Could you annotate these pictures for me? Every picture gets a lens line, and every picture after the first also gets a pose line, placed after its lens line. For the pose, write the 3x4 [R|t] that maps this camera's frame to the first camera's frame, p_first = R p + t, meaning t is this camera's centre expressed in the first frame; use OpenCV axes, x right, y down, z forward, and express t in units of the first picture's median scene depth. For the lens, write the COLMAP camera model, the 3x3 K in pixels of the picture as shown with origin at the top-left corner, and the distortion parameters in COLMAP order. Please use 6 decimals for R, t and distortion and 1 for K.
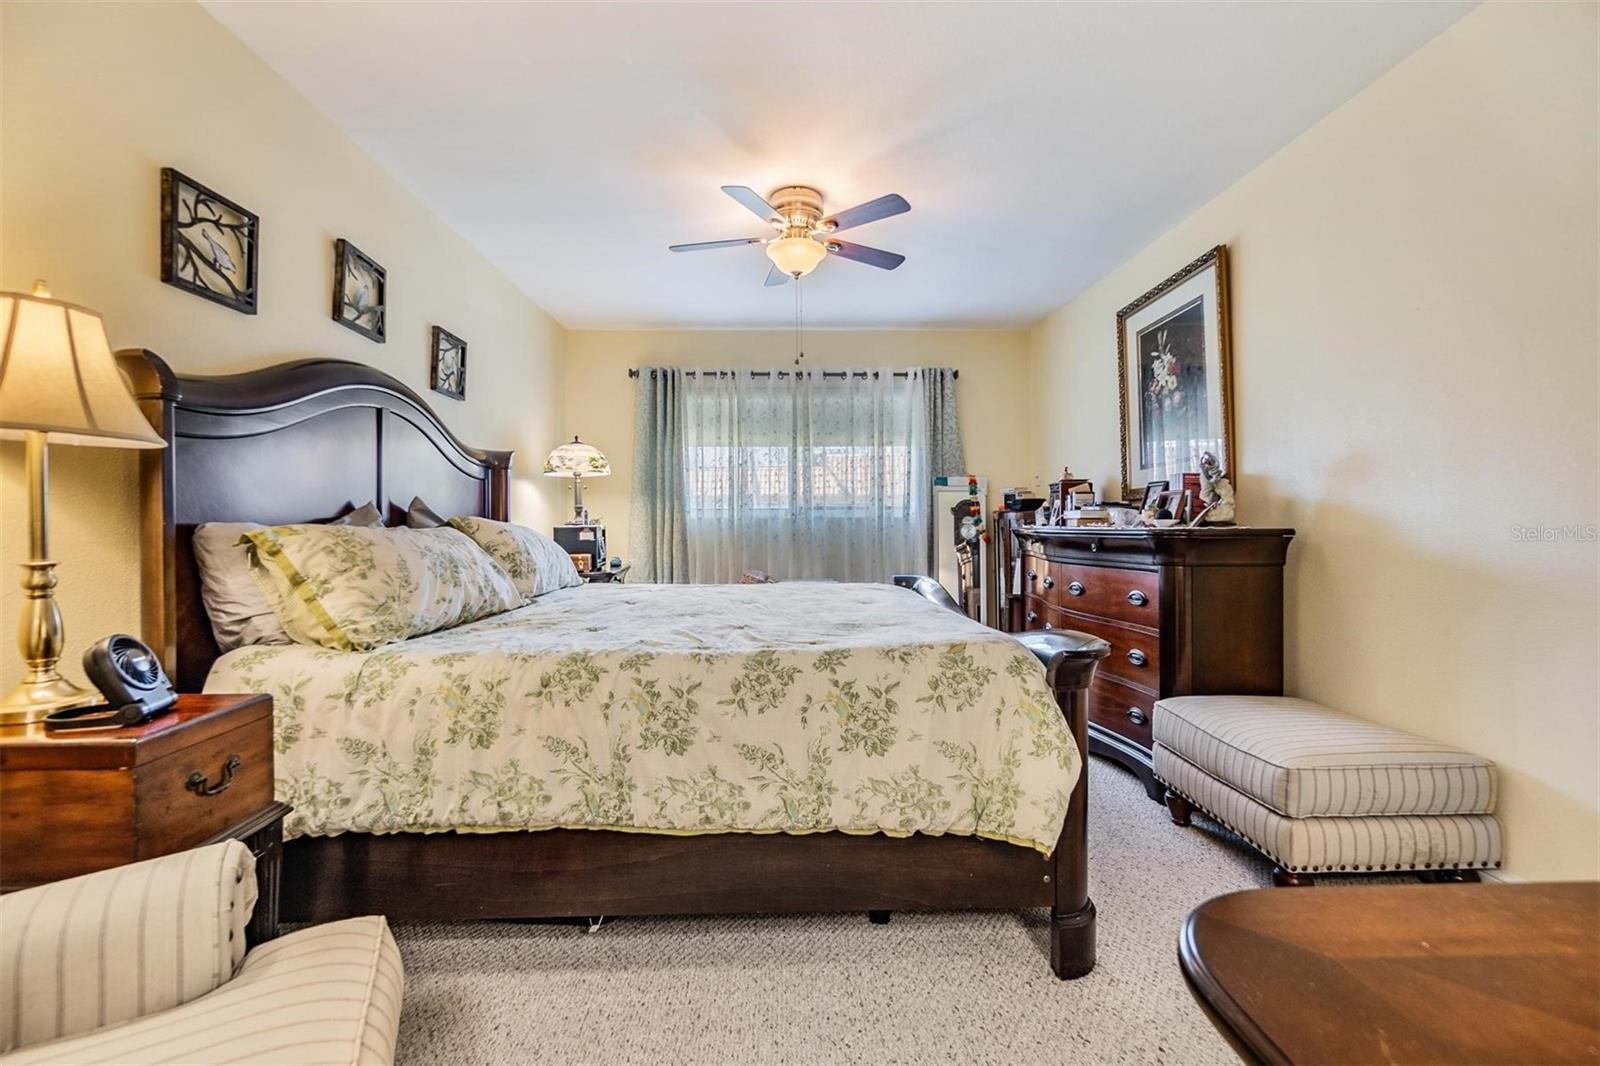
lens RADIAL K [[701.0, 0, 790.3], [0, 701.0, 528.2], [0, 0, 1]] dist [-0.004938, -0.000432]
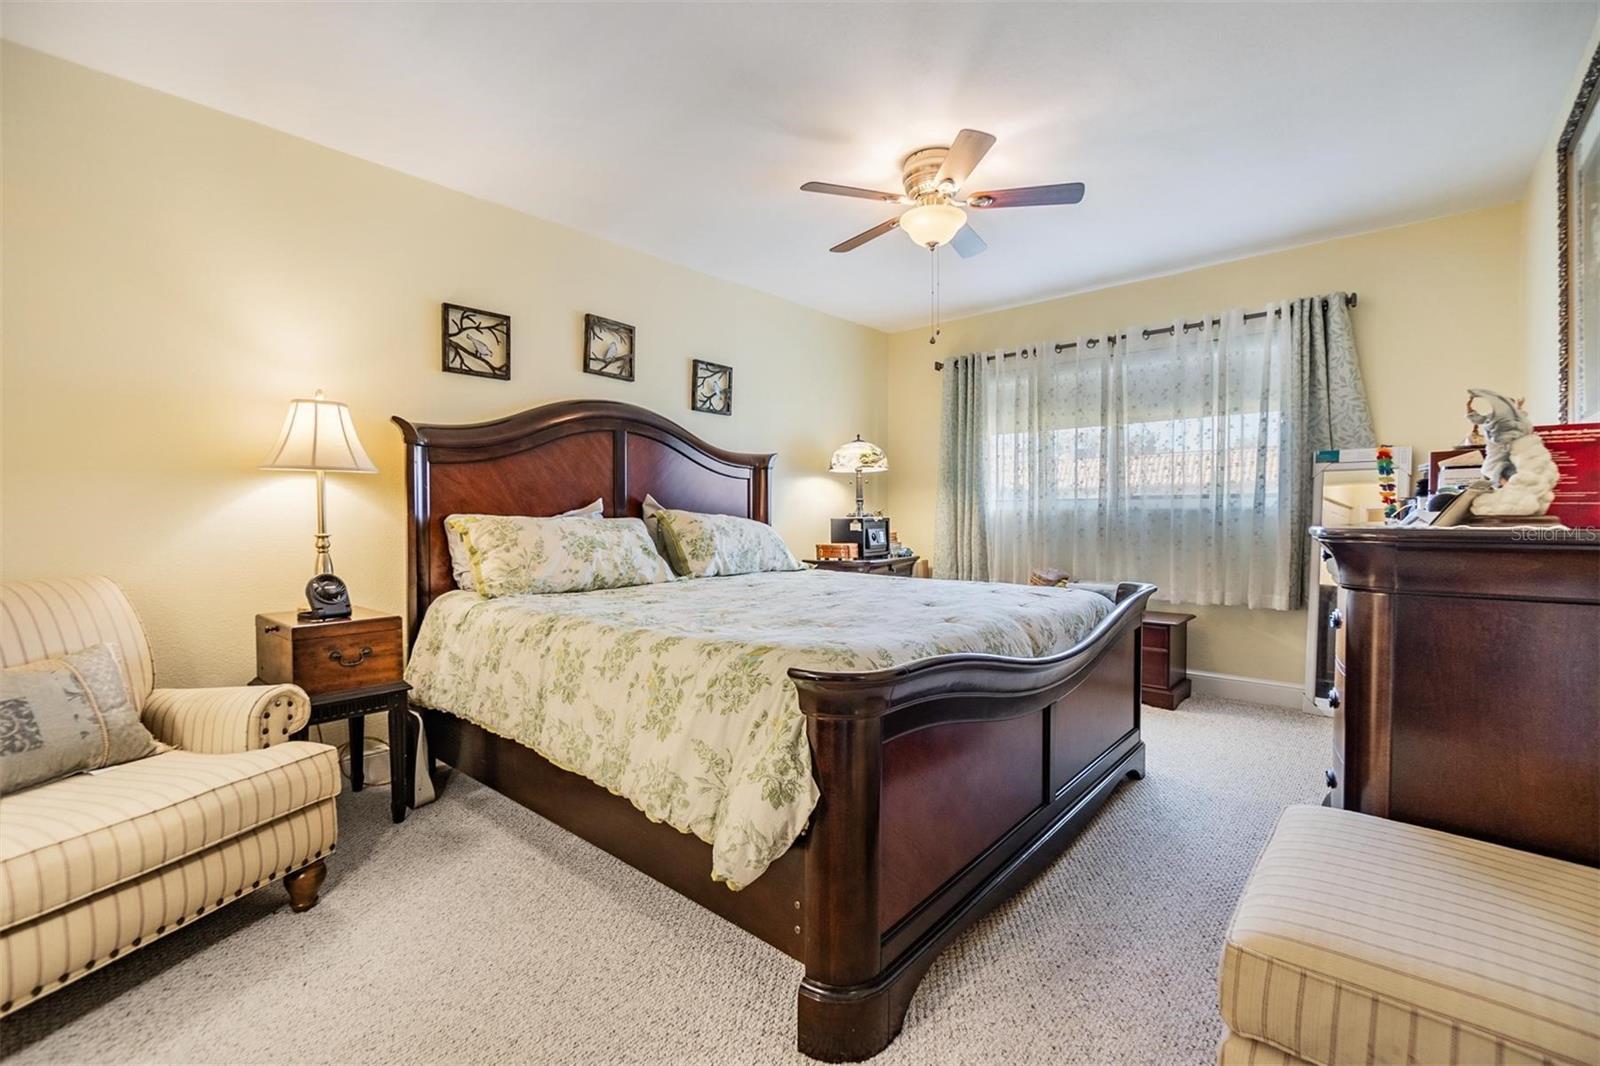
lens RADIAL K [[701.0, 0, 797.8], [0, 701.0, 532.7], [0, 0, 1]] dist [-0.004938, -0.000432]
pose [[0.725182, 0.020409, -0.688255, 0.512486], [-0.007490, 0.999735, 0.021754, -0.003567], [0.688517, -0.010620, 0.725143, 0.204518]]
